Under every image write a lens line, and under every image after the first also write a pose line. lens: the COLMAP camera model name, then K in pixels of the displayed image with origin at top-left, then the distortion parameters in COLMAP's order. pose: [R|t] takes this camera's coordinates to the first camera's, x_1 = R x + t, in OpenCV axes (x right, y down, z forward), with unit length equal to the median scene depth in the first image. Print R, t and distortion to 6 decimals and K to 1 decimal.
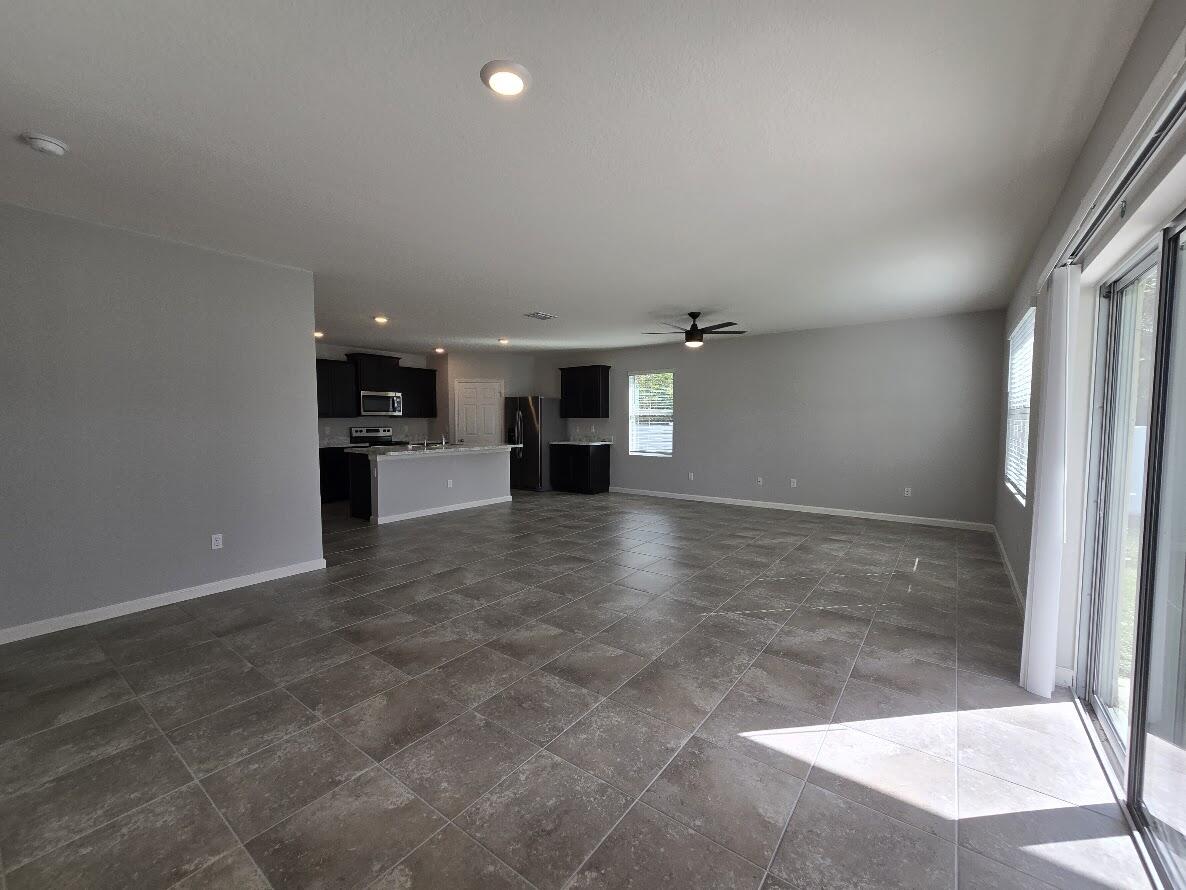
lens RADIAL K [[487.5, 0, 593.3], [0, 487.5, 449.2], [0, 0, 1]] dist [0.002501, 0.000389]
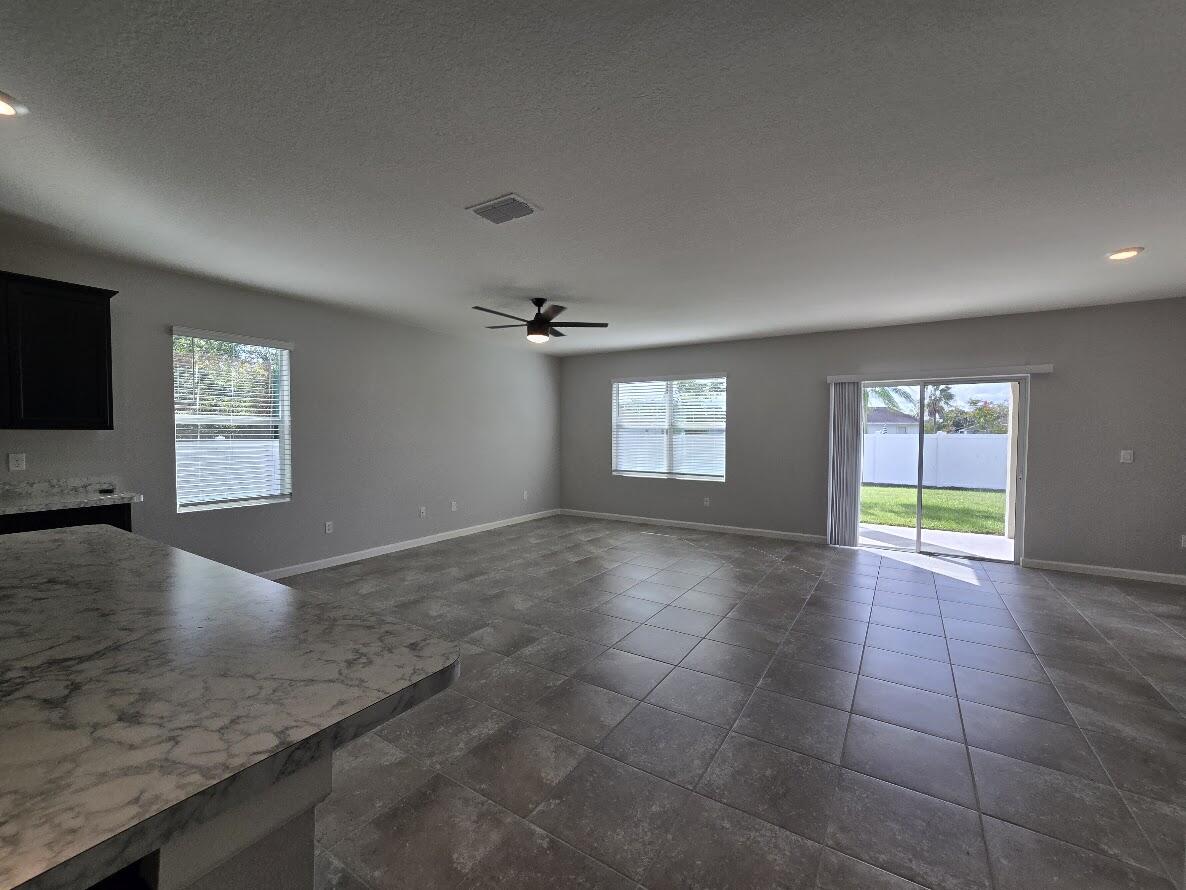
lens RADIAL K [[487.5, 0, 593.3], [0, 487.5, 449.2], [0, 0, 1]] dist [0.002501, 0.000389]
pose [[-0.073906, -0.033146, 0.996714, -0.738387], [0.055796, 0.997745, 0.037317, -0.080897], [-0.995703, 0.058371, -0.071889, 1.237126]]
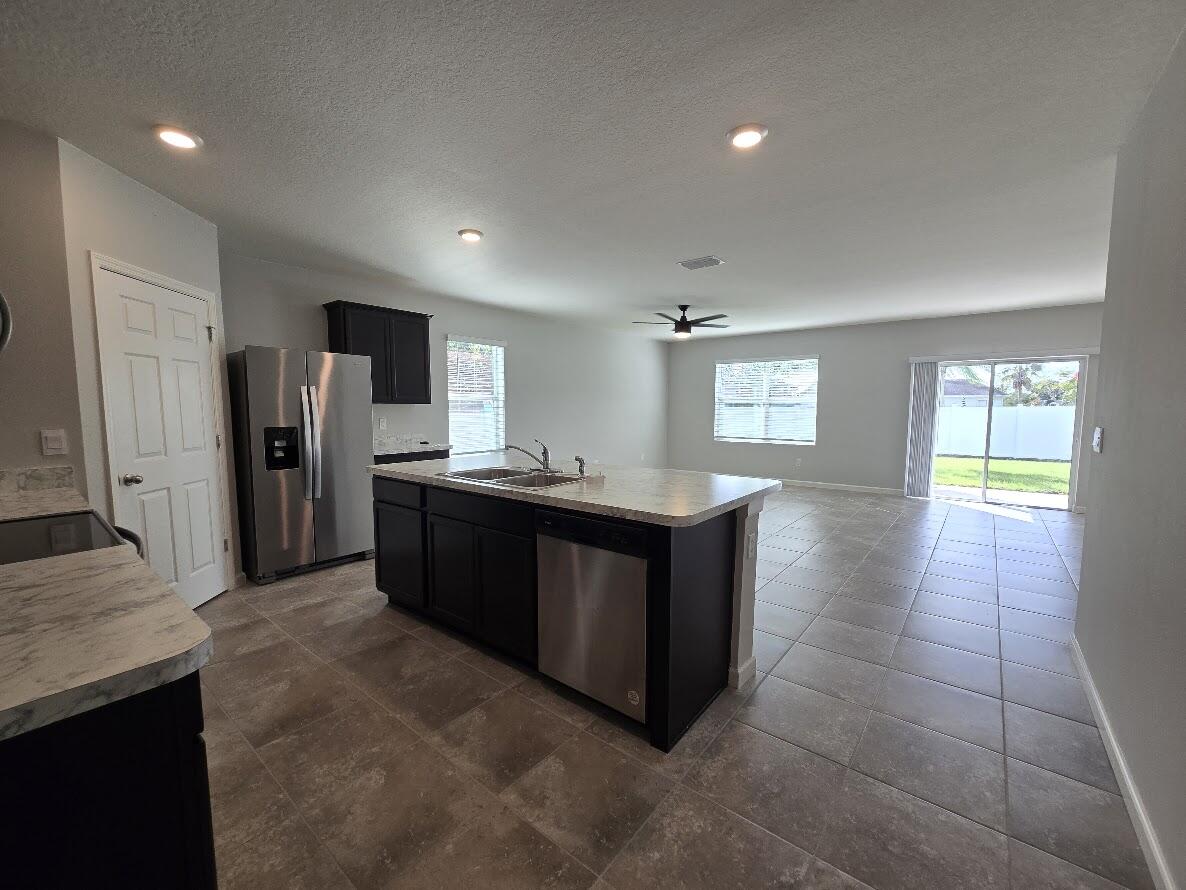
lens RADIAL K [[484.2, 0, 592.3], [0, 484.2, 451.3], [0, 0, 1]] dist [0.000198, -0.000034]
pose [[0.040046, -0.088272, 0.995291, -1.102098], [0.060317, 0.994487, 0.085773, -0.086628], [-0.997376, 0.056598, 0.045149, 1.475535]]
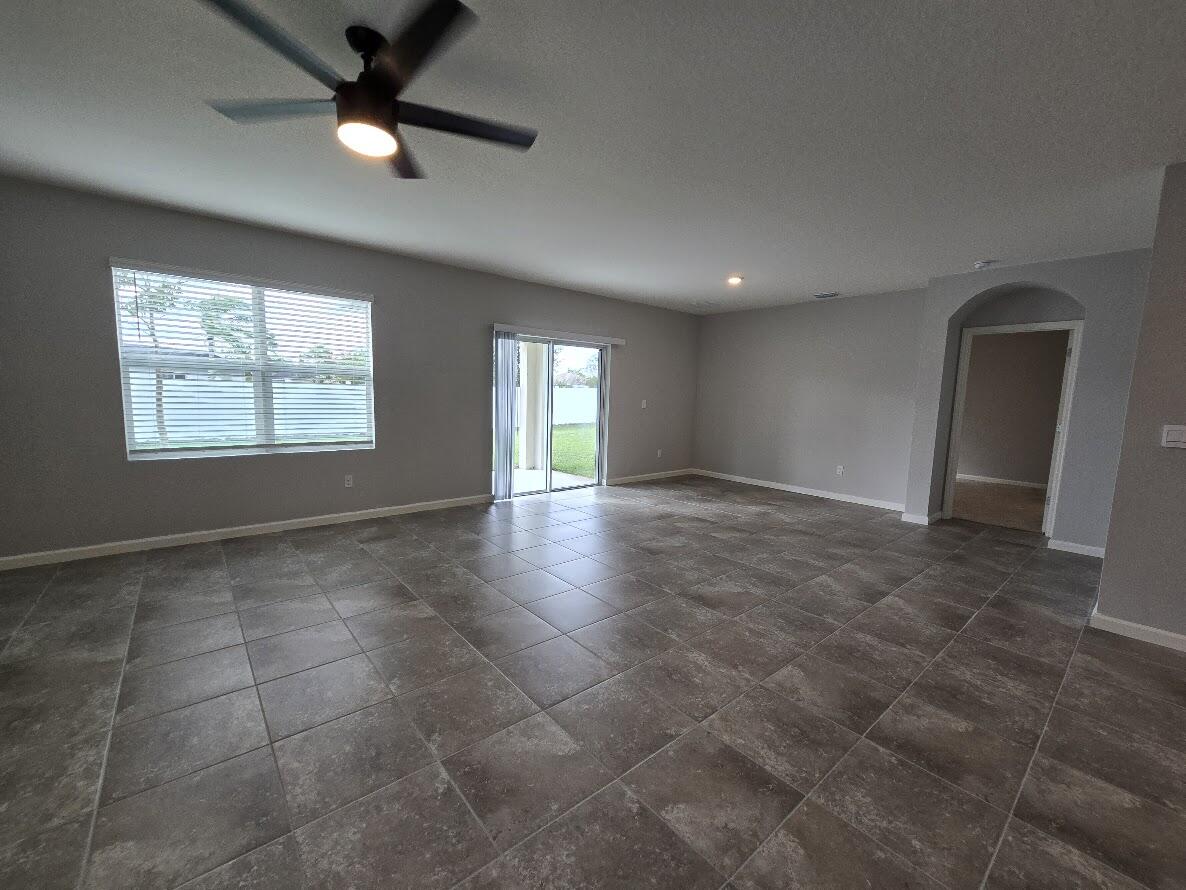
lens RADIAL K [[487.5, 0, 593.3], [0, 487.5, 449.2], [0, 0, 1]] dist [0.002501, 0.000389]
pose [[-0.973980, -0.050773, 0.220872, -0.021039], [-0.011270, 0.984227, 0.176552, -0.098784], [-0.226353, 0.169468, -0.959190, 1.646790]]
